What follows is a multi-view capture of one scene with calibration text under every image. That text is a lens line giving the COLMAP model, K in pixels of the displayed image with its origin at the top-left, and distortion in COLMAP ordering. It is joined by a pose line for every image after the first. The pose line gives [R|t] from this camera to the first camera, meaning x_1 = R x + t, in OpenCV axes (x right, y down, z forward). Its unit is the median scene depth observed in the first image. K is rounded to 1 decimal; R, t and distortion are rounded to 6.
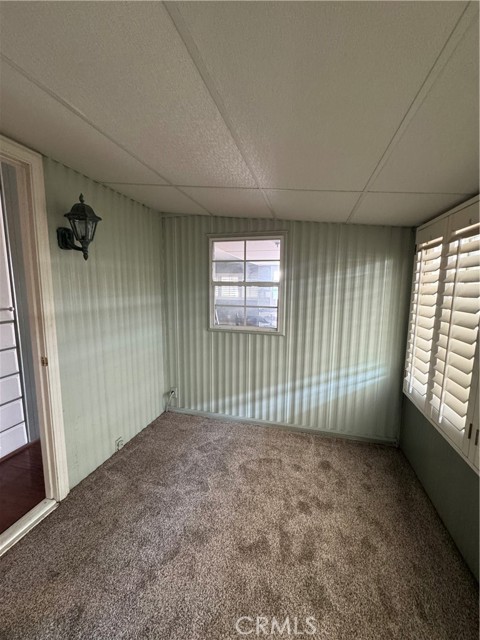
lens RADIAL K [[255.5, 0, 240.5], [0, 255.5, 318.7], [0, 0, 1]] dist [-0.003392, 0.000698]
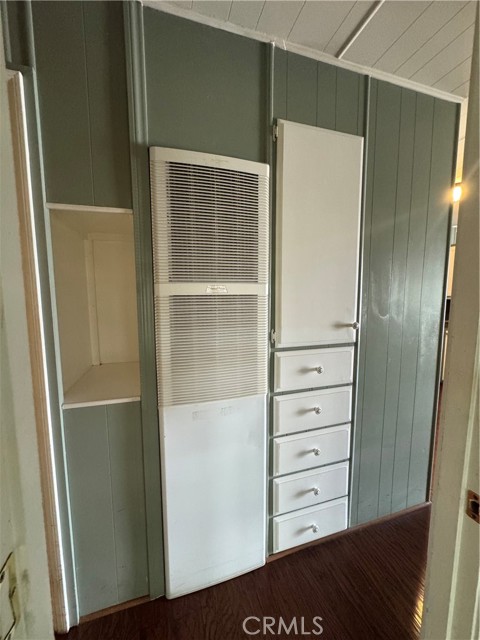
lens RADIAL K [[255.5, 0, 238.9], [0, 255.5, 321.6], [0, 0, 1]] dist [-0.003392, 0.000698]
pose [[0.526096, 0.075293, -0.847086, -0.506391], [-0.098810, 0.994739, 0.027049, -0.036016], [0.844665, 0.069470, 0.530768, 0.409931]]
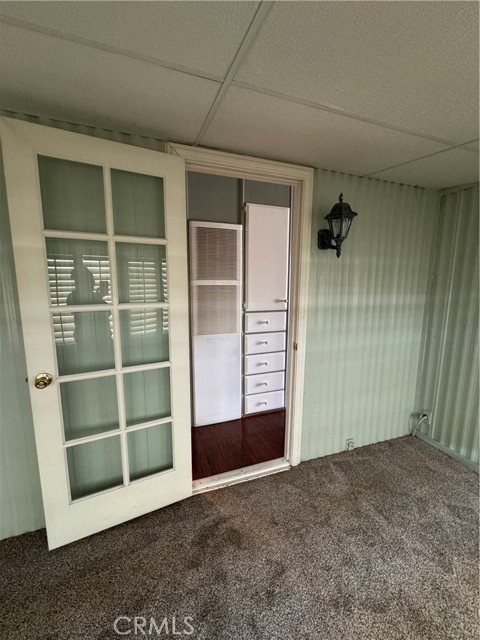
lens RADIAL K [[255.5, 0, 241.1], [0, 255.5, 319.7], [0, 0, 1]] dist [-0.003392, 0.000698]
pose [[0.568310, 0.114866, -0.814758, 0.032493], [-0.103754, 0.992308, 0.067527, -0.008231], [0.816247, 0.046158, 0.575856, 0.078078]]
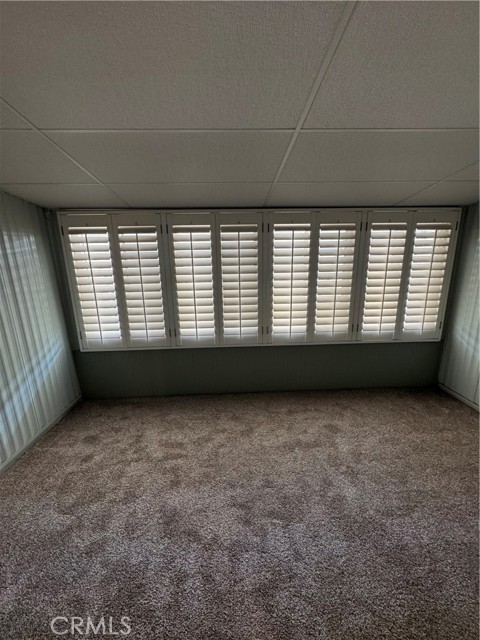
lens RADIAL K [[255.5, 0, 241.0], [0, 255.5, 319.2], [0, 0, 1]] dist [-0.003392, 0.000698]
pose [[-0.294551, -0.221577, 0.929593, -0.700439], [0.135979, 0.953133, 0.270274, -0.085342], [-0.945912, 0.206015, -0.250617, 0.582159]]
